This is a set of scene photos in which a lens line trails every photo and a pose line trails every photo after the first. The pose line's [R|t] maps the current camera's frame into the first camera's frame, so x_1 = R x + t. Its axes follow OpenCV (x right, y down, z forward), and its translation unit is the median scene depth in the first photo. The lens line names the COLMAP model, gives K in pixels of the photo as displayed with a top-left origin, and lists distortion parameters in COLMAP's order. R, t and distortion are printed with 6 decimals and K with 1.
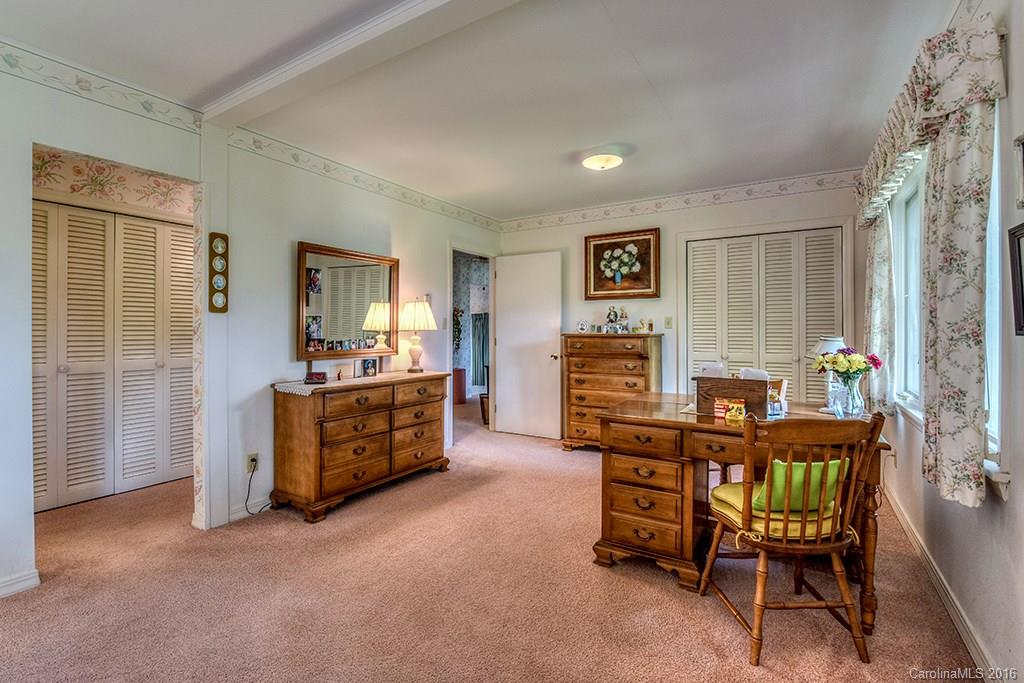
lens RADIAL K [[458.0, 0, 513.9], [0, 458.0, 337.5], [0, 0, 1]] dist [-0.015198, -0.000563]
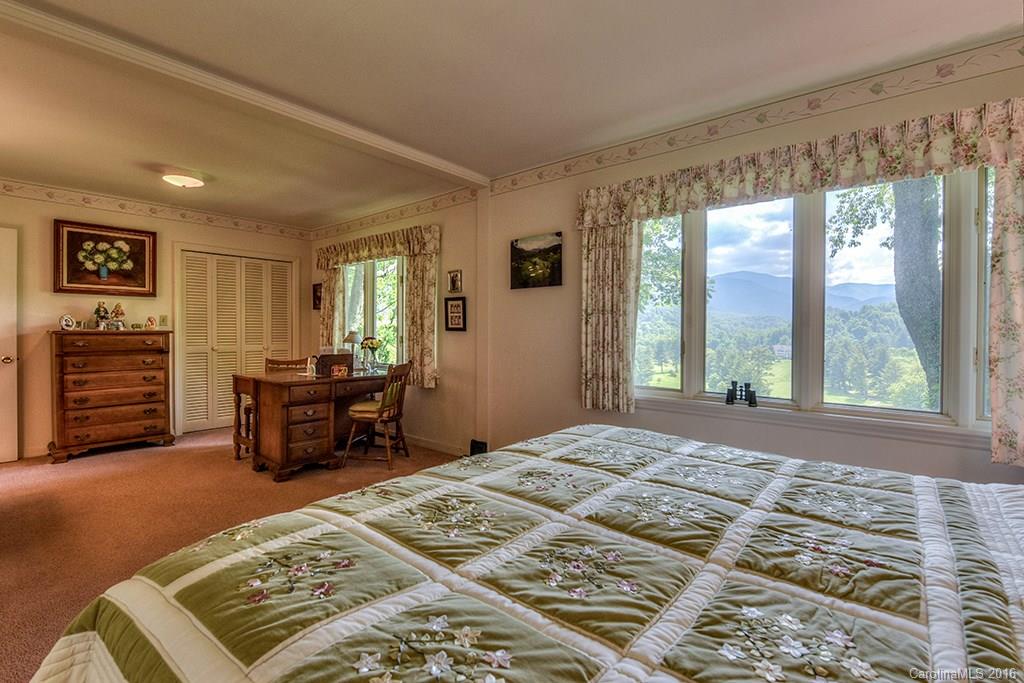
lens RADIAL K [[458.0, 0, 513.9], [0, 458.0, 337.5], [0, 0, 1]] dist [-0.015198, -0.000563]
pose [[0.141961, -0.015226, 0.989755, -0.619915], [0.010446, 0.999849, 0.013883, 0.002291], [-0.989817, 0.008368, 0.142098, 0.012510]]
